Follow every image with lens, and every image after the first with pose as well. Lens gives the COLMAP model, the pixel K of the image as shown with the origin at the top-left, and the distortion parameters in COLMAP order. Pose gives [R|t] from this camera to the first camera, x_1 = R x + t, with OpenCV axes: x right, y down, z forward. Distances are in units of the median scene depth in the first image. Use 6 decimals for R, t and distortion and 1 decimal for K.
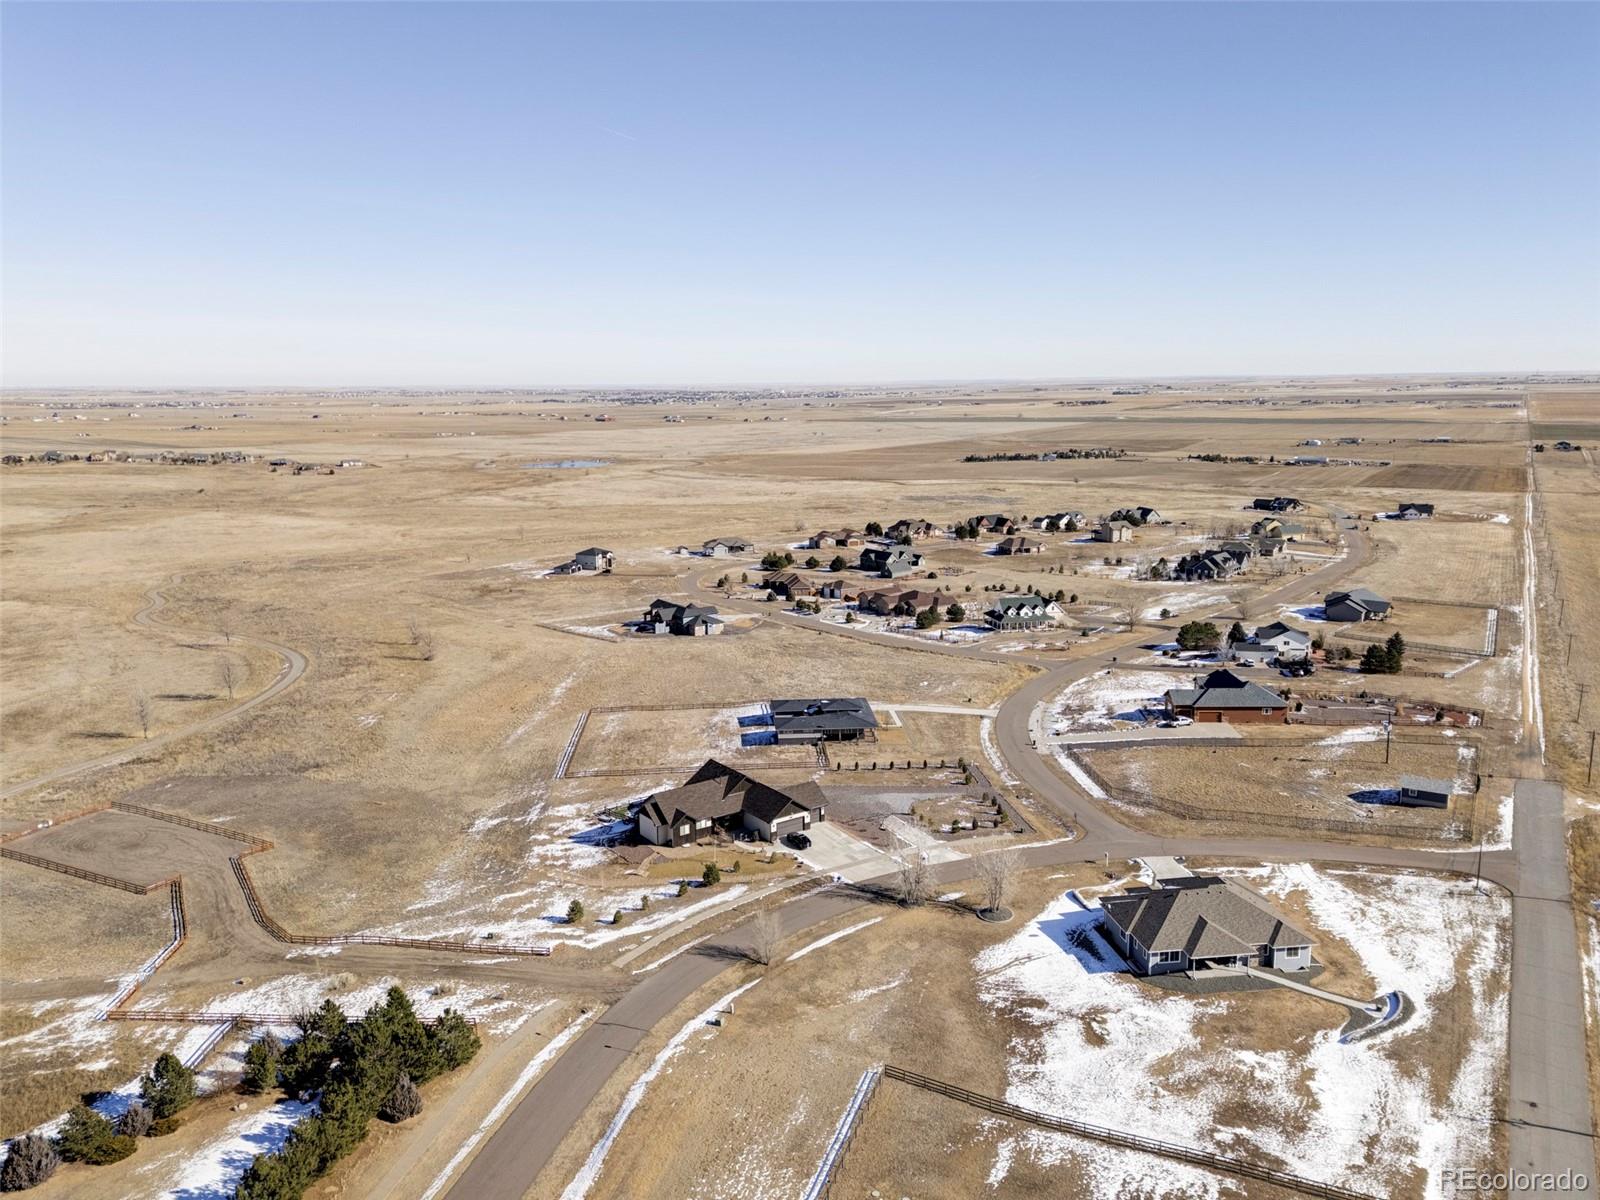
lens RADIAL K [[1190.5, 0, 795.4], [0, 1190.5, 602.4], [0, 0, 1]] dist [0.077240, -0.056382]
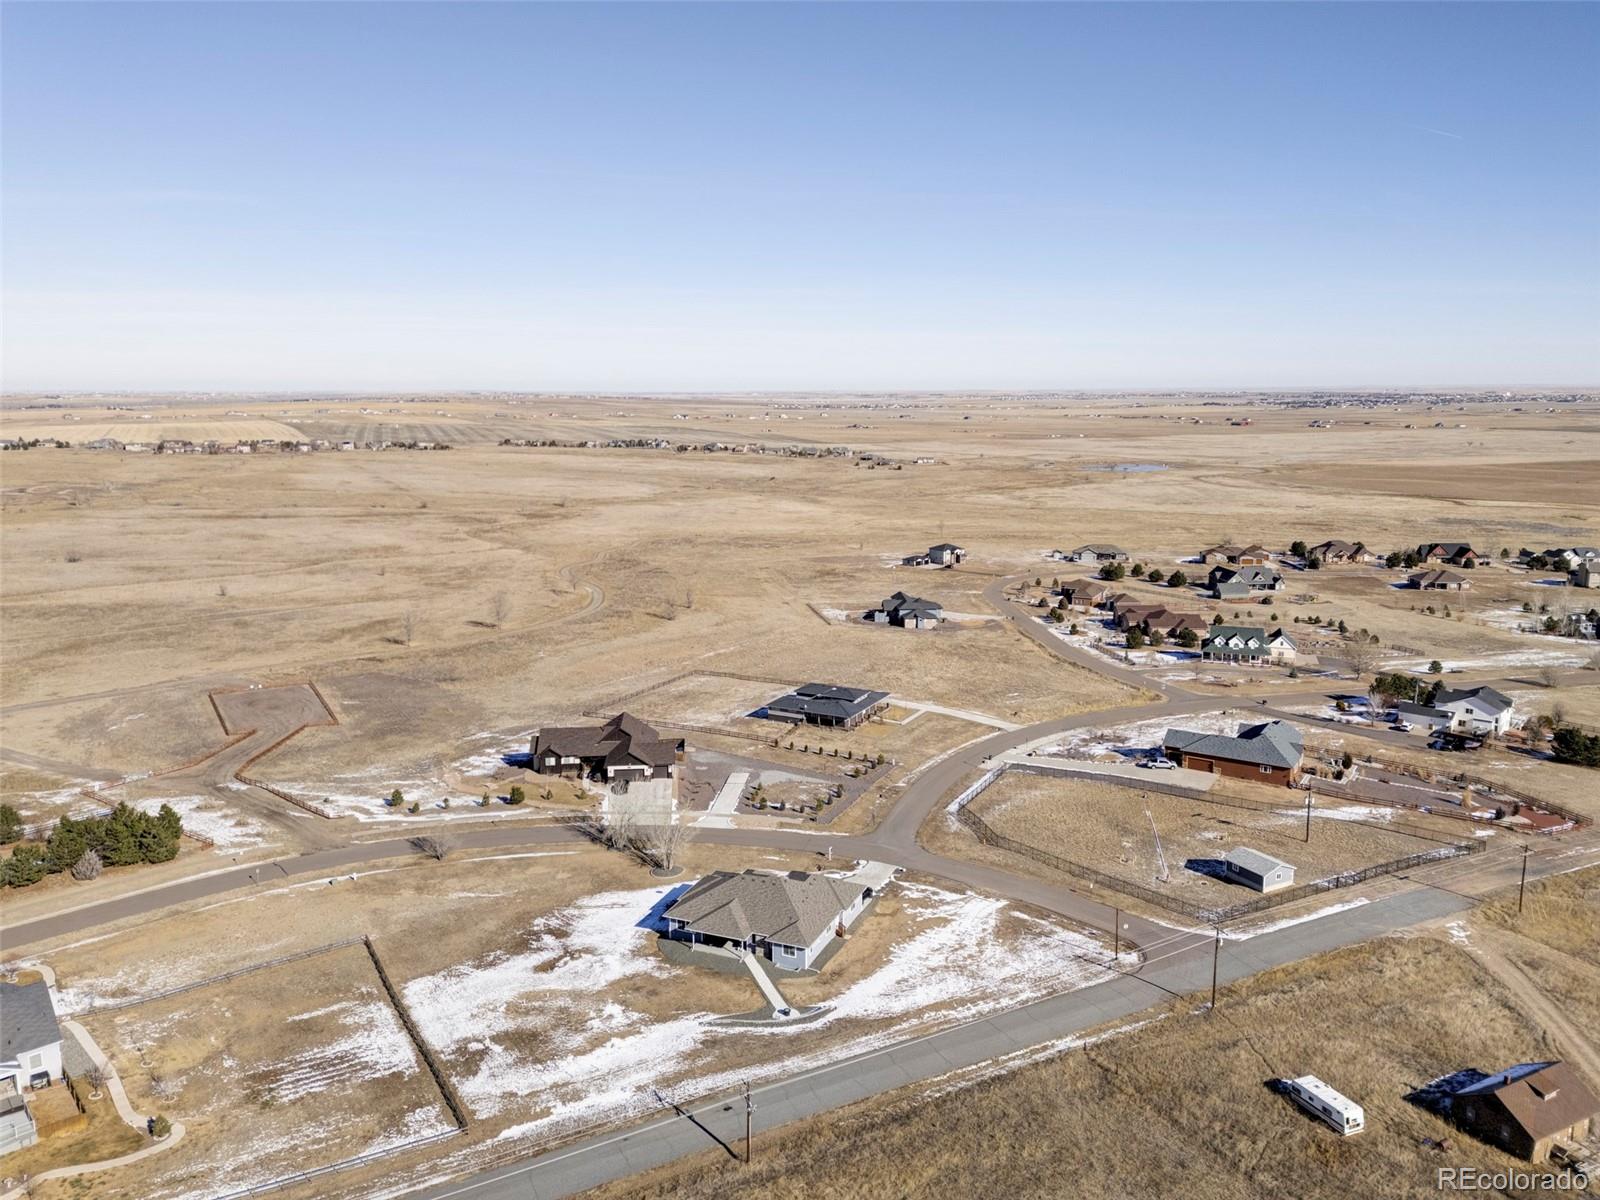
lens RADIAL K [[1190.5, 0, 807.2], [0, 1190.5, 593.8], [0, 0, 1]] dist [0.077240, -0.056382]
pose [[0.849578, 0.096303, -0.518598, 0.720501], [-0.101173, 0.994688, 0.018969, -0.024620], [0.517670, 0.036352, 0.854808, 0.103459]]
